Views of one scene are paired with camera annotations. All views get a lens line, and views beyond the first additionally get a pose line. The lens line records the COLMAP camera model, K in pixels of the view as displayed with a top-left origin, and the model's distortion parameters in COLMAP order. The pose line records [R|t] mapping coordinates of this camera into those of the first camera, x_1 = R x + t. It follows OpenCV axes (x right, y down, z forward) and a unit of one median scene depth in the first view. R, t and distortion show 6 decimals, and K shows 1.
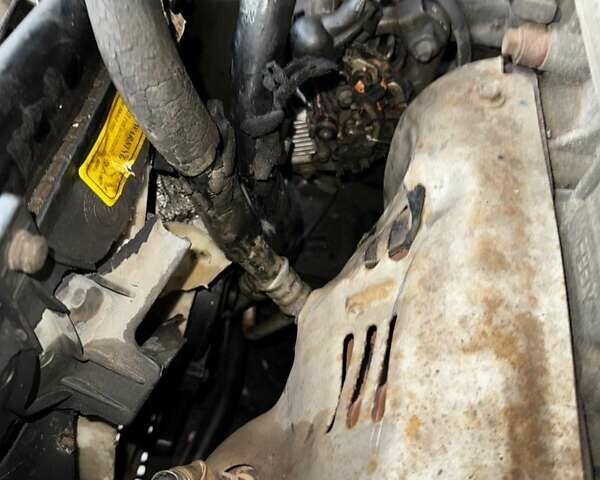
lens RADIAL K [[540.6, 0, 300.0], [0, 540.6, 240.0], [0, 0, 1]] dist [0.074675, -0.004298]
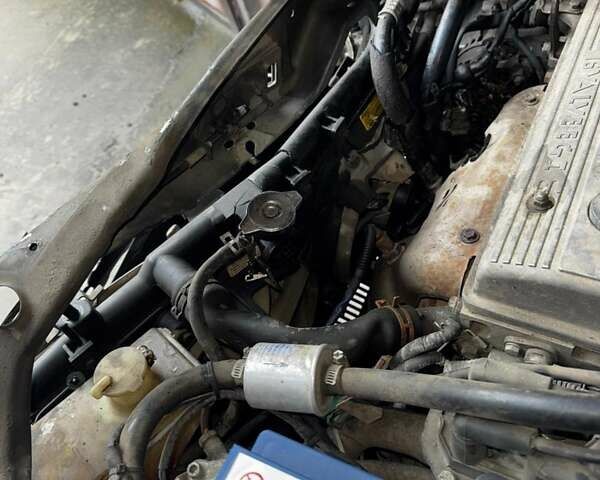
lens RADIAL K [[601.1, 0, 300.0], [0, 601.1, 240.0], [0, 0, 1]] dist [0.003856, 0.003390]
pose [[0.895244, 0.130598, -0.426008, 0.663854], [-0.159992, 0.986540, -0.033783, 0.583876], [0.415862, 0.098402, 0.904088, -1.703527]]
